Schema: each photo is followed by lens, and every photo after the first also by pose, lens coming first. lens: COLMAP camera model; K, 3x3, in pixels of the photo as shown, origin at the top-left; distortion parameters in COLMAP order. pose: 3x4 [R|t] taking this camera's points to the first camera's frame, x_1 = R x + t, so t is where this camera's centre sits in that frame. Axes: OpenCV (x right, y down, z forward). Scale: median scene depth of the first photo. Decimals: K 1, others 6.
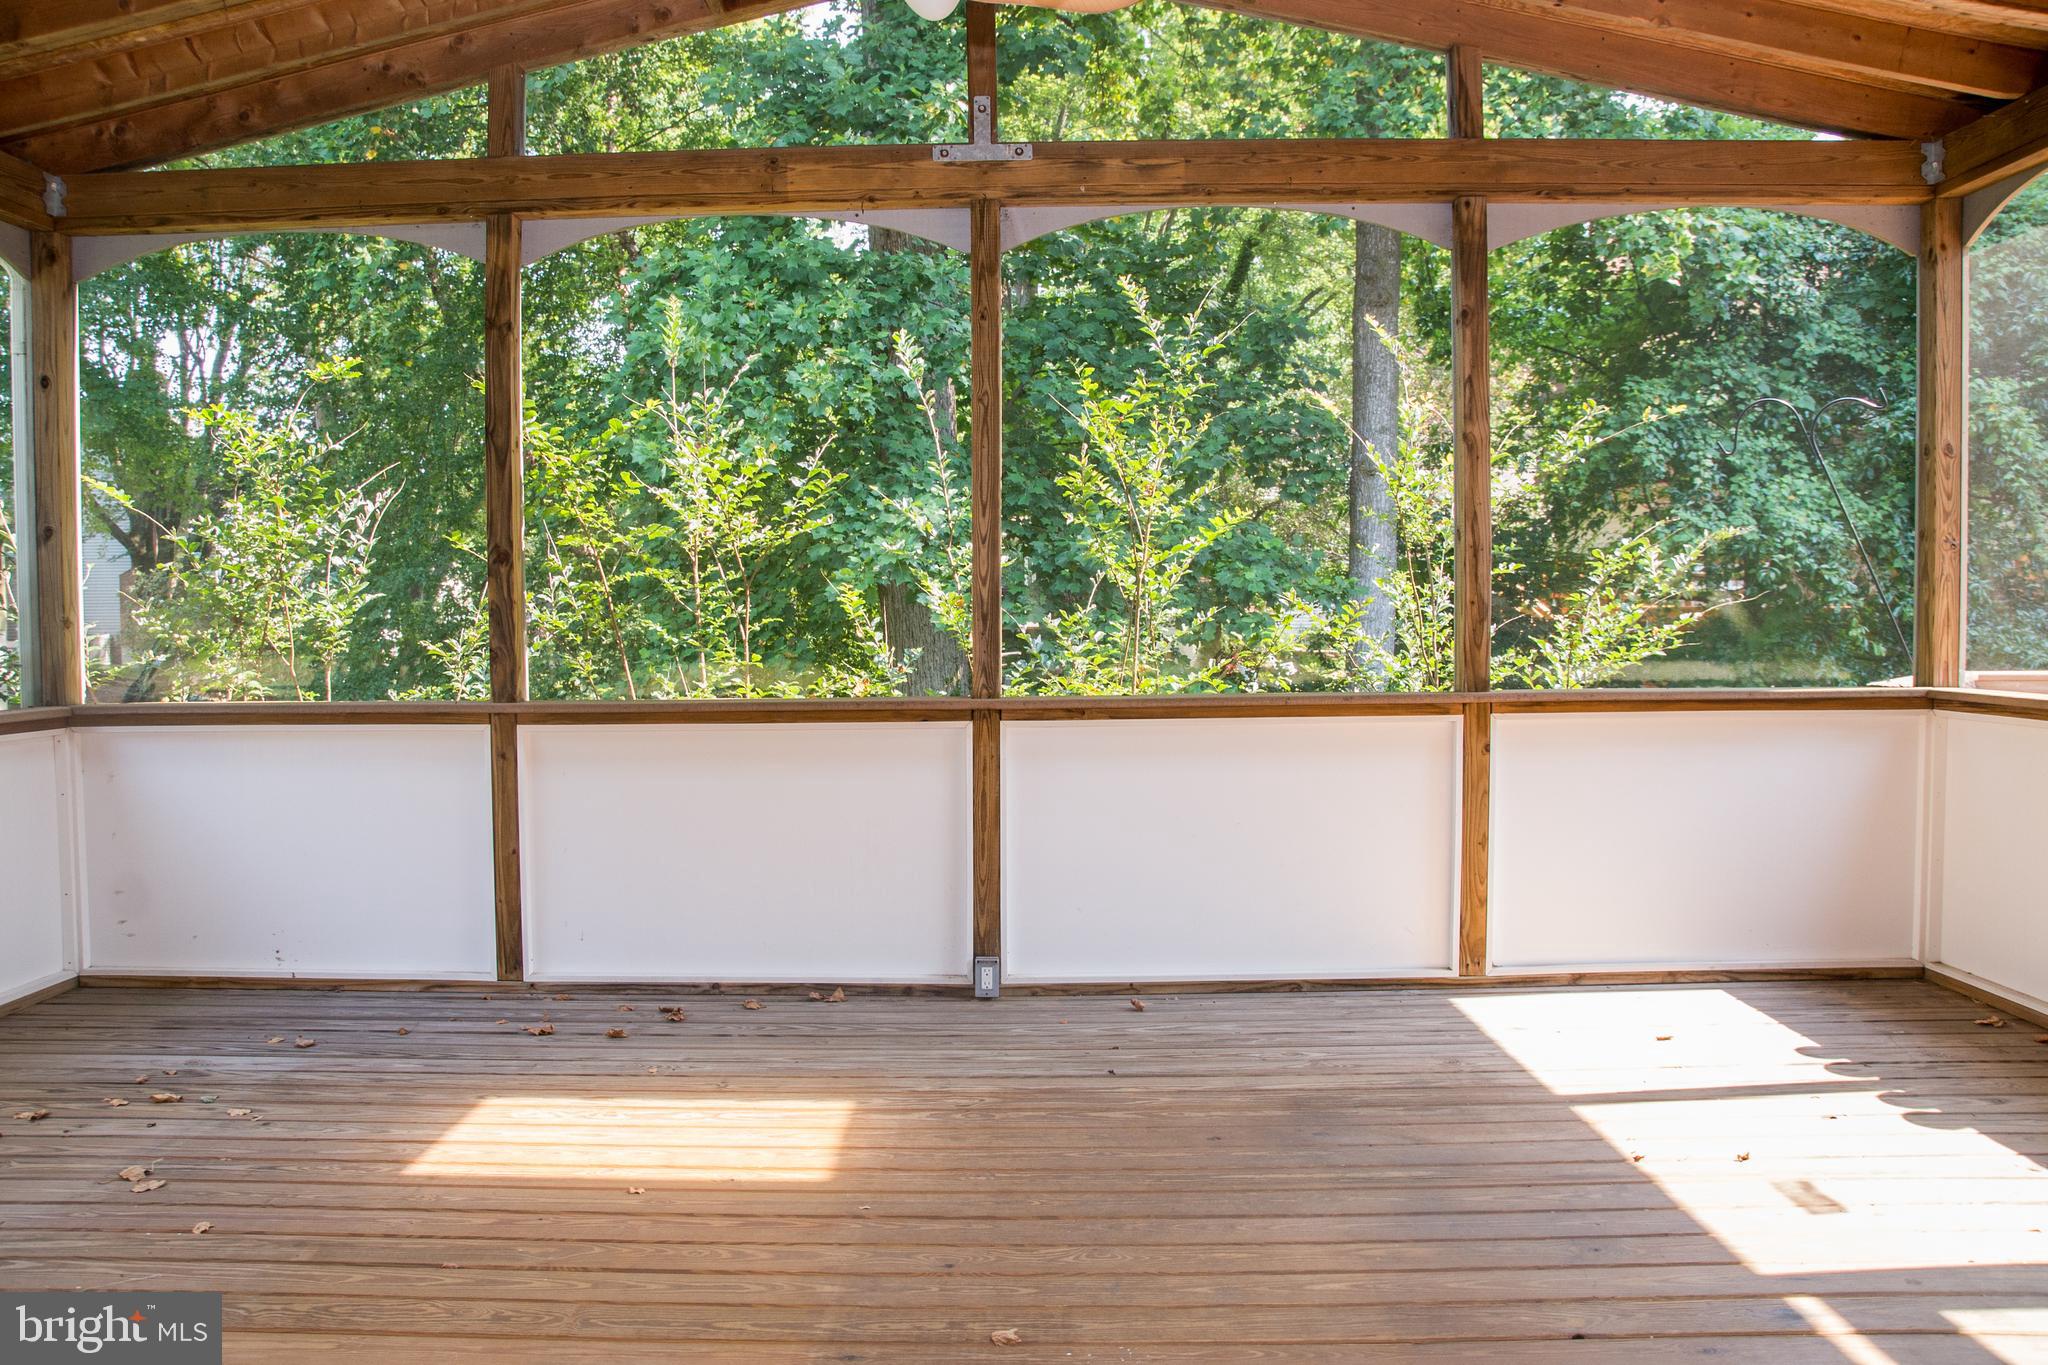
lens RADIAL K [[1459.3, 0, 1006.4], [0, 1459.3, 677.2], [0, 0, 1]] dist [-0.152153, 0.105558]
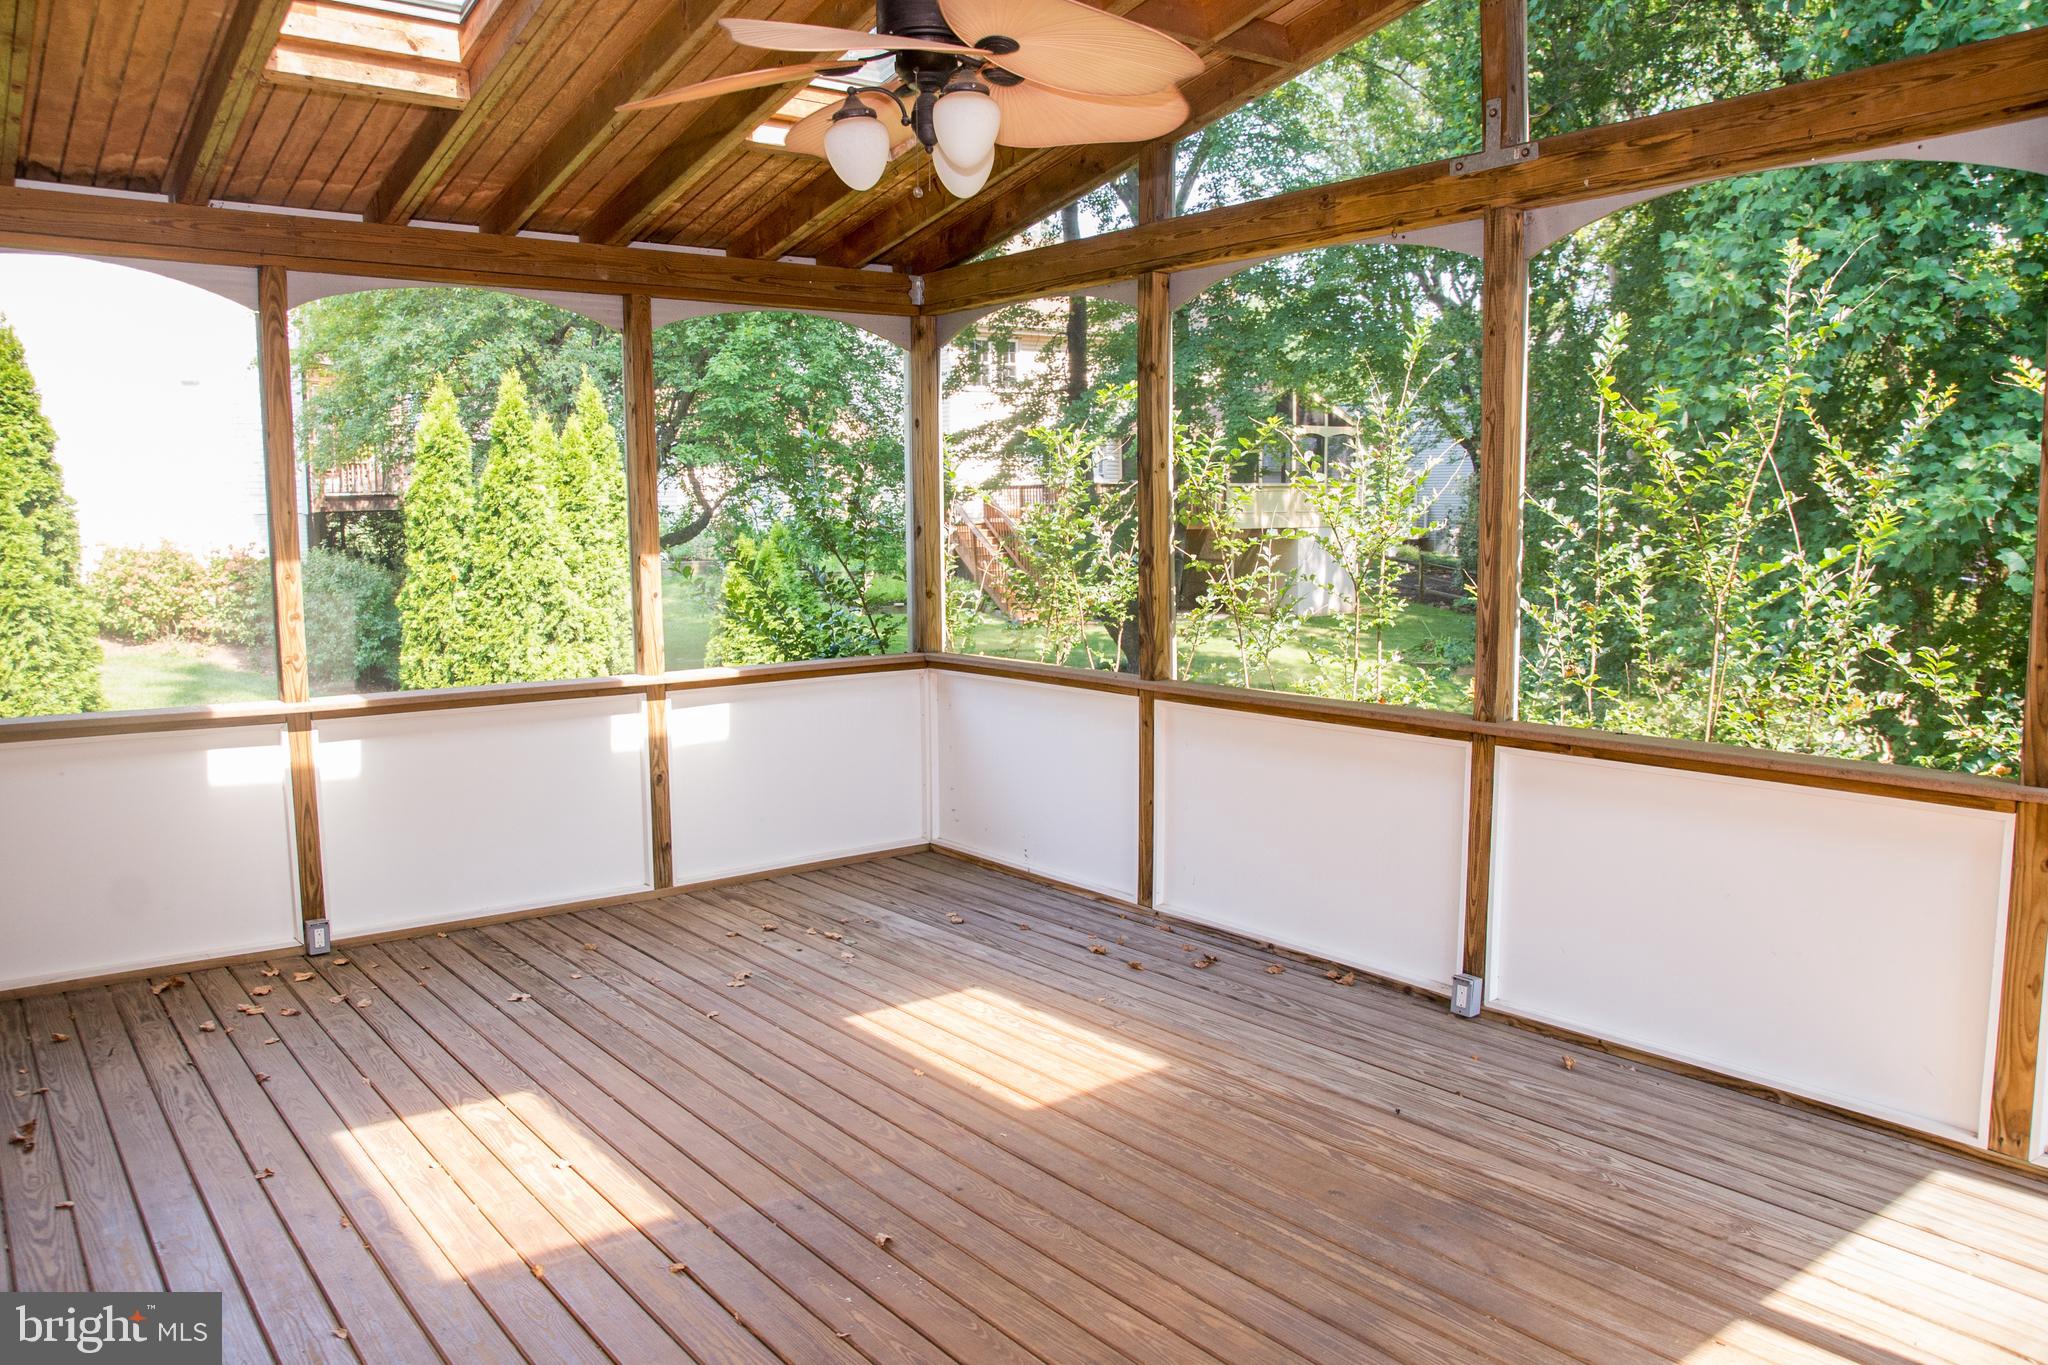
lens RADIAL K [[1459.3, 0, 1006.4], [0, 1459.3, 677.2], [0, 0, 1]] dist [-0.152153, 0.105558]
pose [[0.633670, 0.089998, -0.768351, 0.610121], [-0.034463, 0.995508, 0.088183, -0.104170], [0.772835, -0.029399, 0.633925, 0.150693]]
